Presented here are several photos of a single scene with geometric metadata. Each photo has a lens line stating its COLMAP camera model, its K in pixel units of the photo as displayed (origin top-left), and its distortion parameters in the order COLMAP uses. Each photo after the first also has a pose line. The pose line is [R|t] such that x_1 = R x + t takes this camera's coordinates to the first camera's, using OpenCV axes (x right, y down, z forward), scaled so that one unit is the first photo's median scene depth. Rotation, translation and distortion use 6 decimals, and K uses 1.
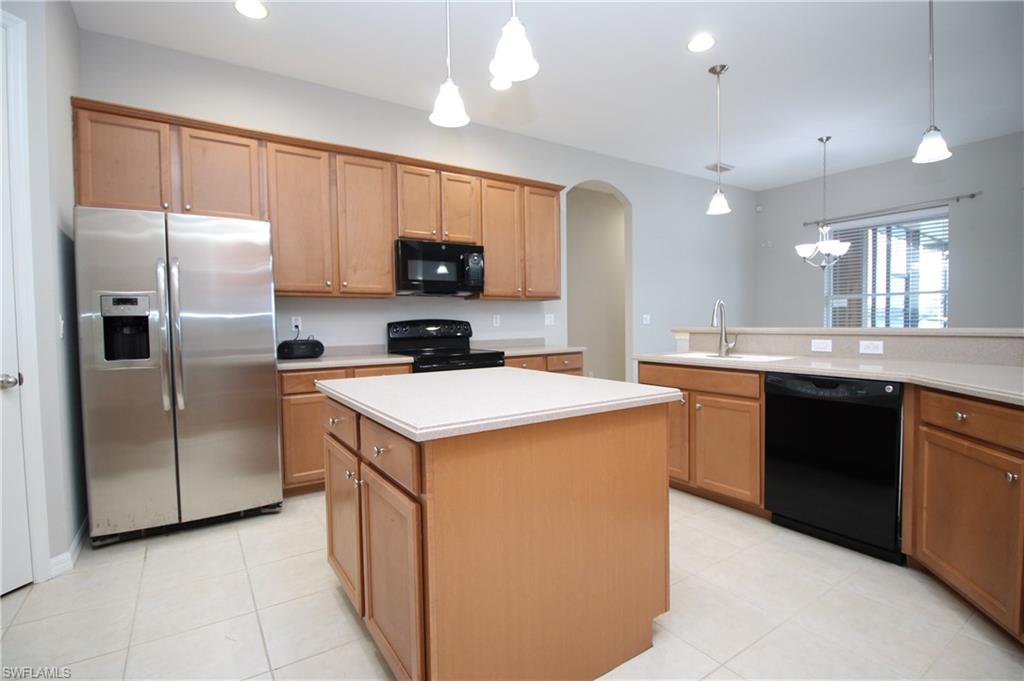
lens RADIAL K [[487.8, 0, 513.9], [0, 487.8, 339.8], [0, 0, 1]] dist [-0.003932, -0.001533]
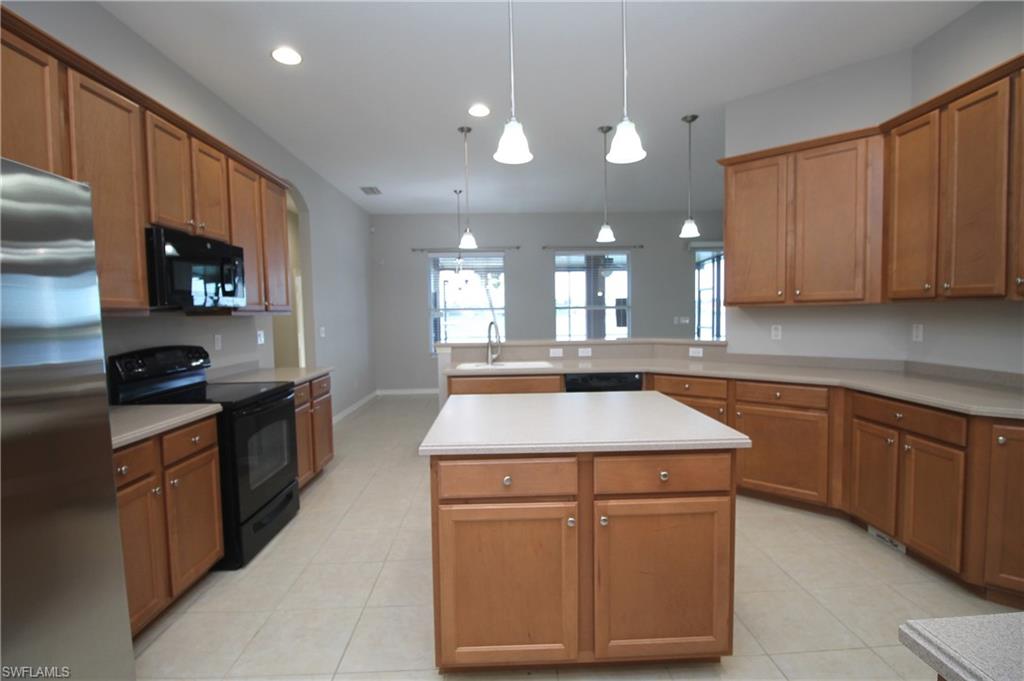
lens RADIAL K [[487.8, 0, 513.9], [0, 487.8, 339.8], [0, 0, 1]] dist [-0.003932, -0.001533]
pose [[0.528769, -0.041728, 0.847739, -0.521701], [0.041543, 0.998866, 0.023255, -0.050672], [-0.847749, 0.022921, 0.529903, 0.246648]]
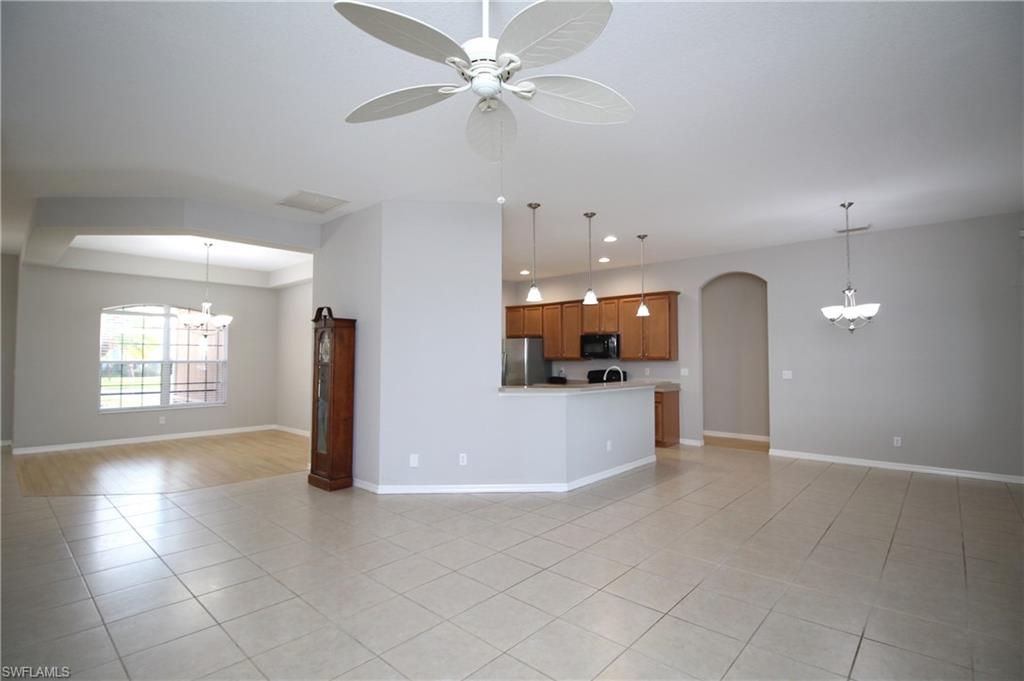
lens RADIAL K [[487.8, 0, 513.9], [0, 487.8, 339.8], [0, 0, 1]] dist [-0.003932, -0.001533]
pose [[0.249387, -0.025110, -0.968078, 1.849987], [-0.041172, 0.998485, -0.036505, -0.084068], [0.967528, 0.048961, 0.247975, 0.114167]]
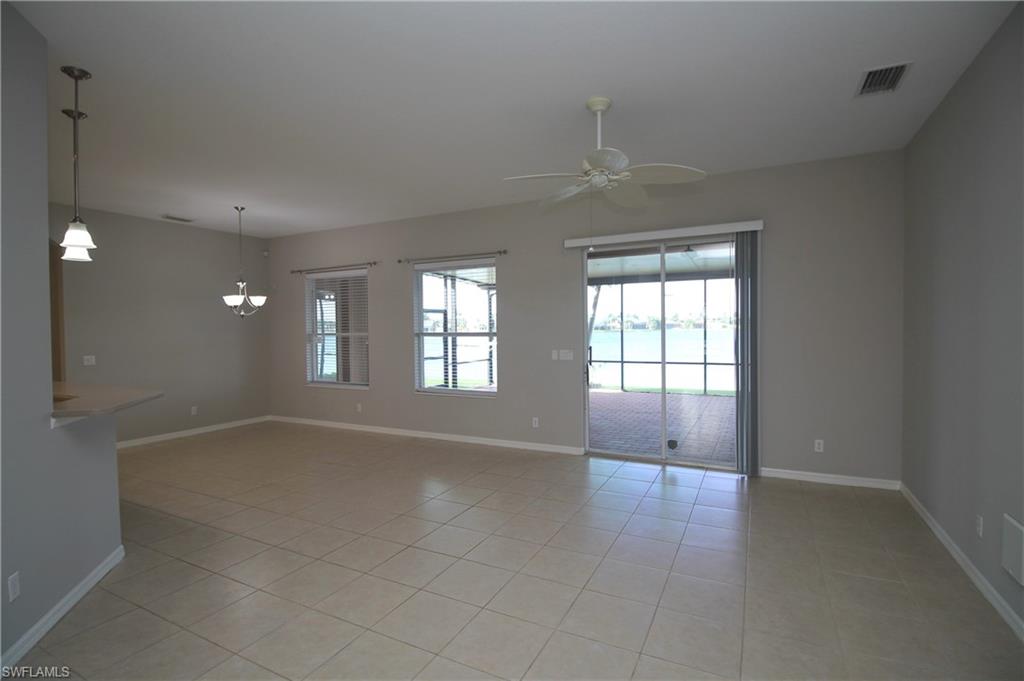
lens RADIAL K [[487.8, 0, 513.9], [0, 487.8, 339.8], [0, 0, 1]] dist [-0.003932, -0.001533]
pose [[0.874101, -0.007756, 0.485681, 0.827642], [0.018163, 0.999695, -0.016724, -0.078139], [-0.485404, 0.023440, 0.873976, -0.449857]]
